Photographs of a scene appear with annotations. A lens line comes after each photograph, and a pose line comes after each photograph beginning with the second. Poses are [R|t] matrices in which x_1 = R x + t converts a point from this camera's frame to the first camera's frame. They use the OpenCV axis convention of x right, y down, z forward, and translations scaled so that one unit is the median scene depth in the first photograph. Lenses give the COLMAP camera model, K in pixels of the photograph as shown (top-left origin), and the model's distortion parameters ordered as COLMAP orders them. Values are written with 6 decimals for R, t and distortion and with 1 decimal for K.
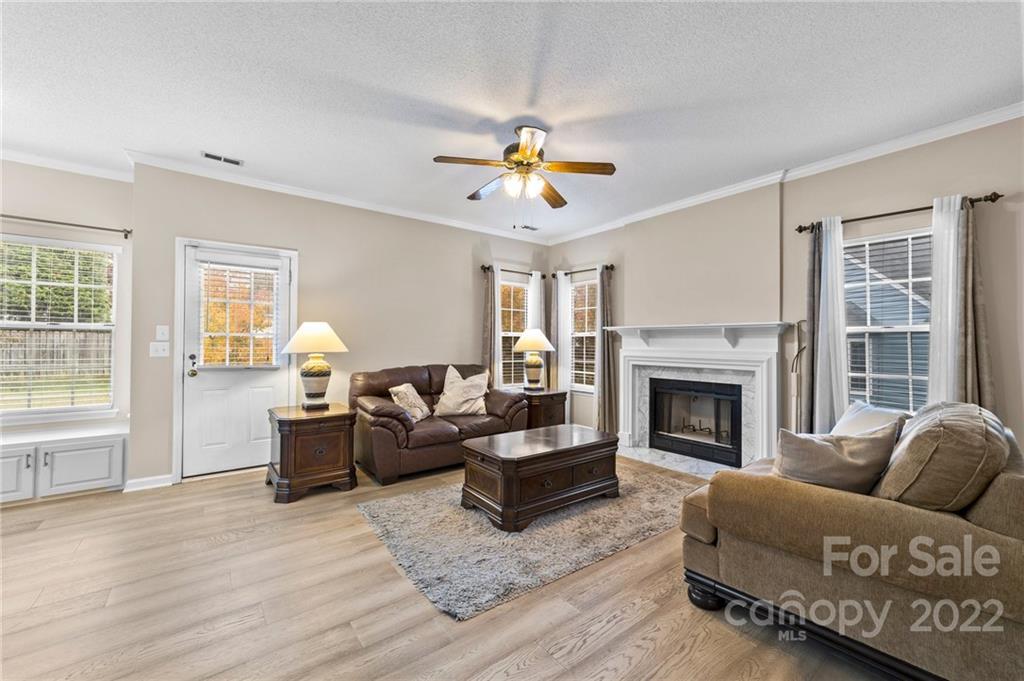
lens RADIAL K [[398.2, 0, 504.3], [0, 398.2, 336.2], [0, 0, 1]] dist [-0.007786, 0.004831]
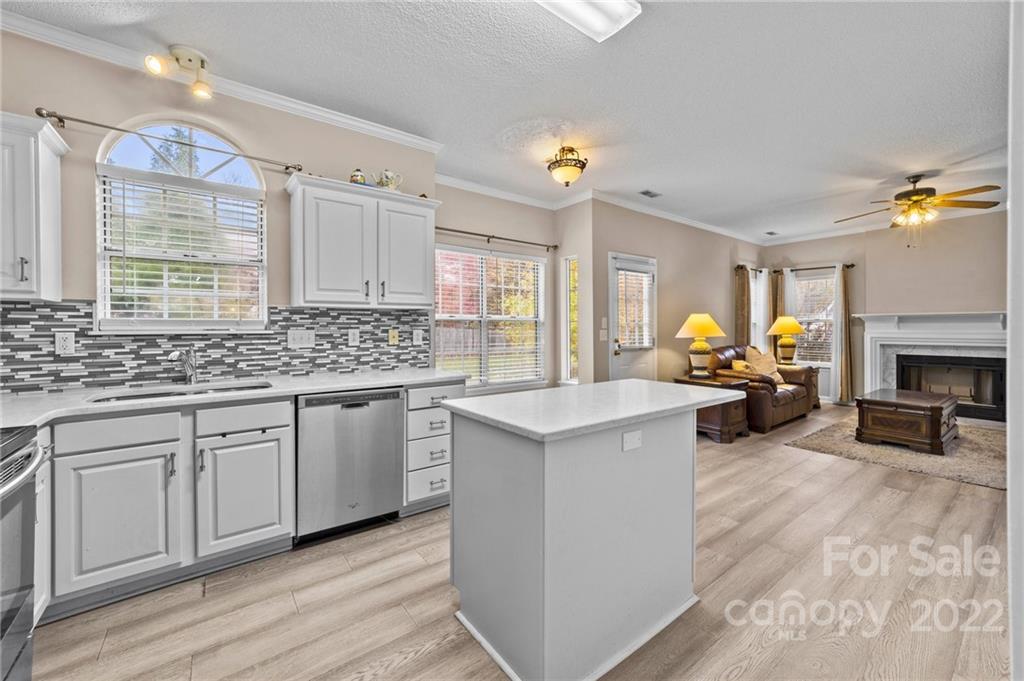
lens RADIAL K [[398.2, 0, 515.9], [0, 398.2, 330.1], [0, 0, 1]] dist [-0.007786, 0.004831]
pose [[0.999882, -0.010540, -0.011216, -1.062605], [0.010764, 0.999739, 0.020148, -0.013669], [0.011001, -0.020266, 0.999734, -0.339995]]
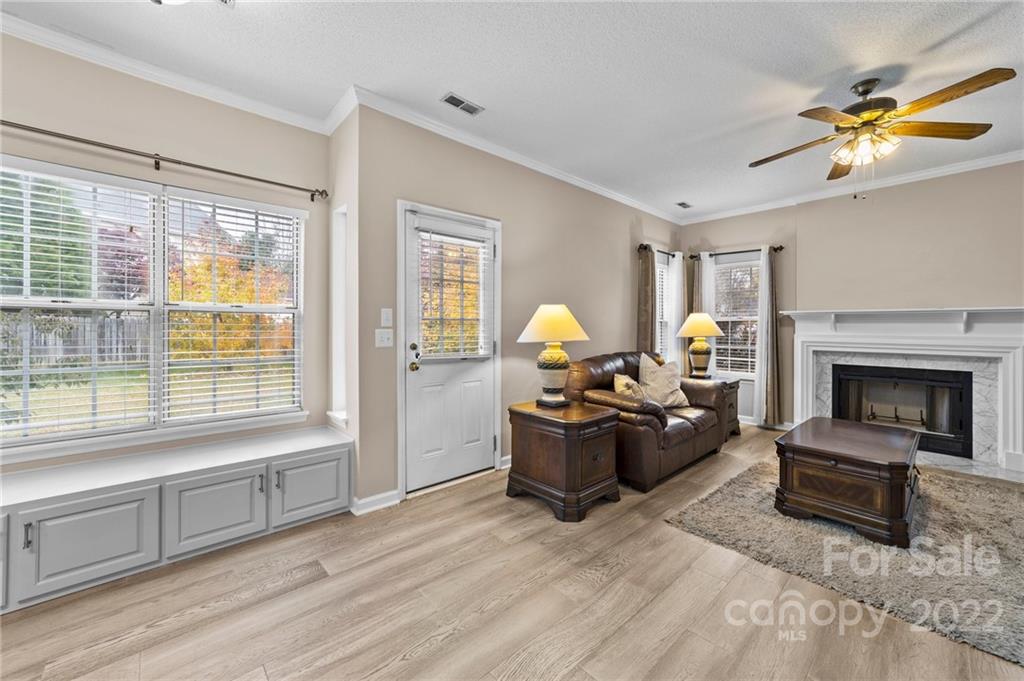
lens RADIAL K [[398.2, 0, 517.8], [0, 398.2, 327.0], [0, 0, 1]] dist [-0.007786, 0.004831]
pose [[0.996019, -0.002030, 0.089115, -0.616167], [0.000465, 0.999845, 0.017581, -0.002962], [-0.089136, -0.017469, 0.995866, 0.152379]]
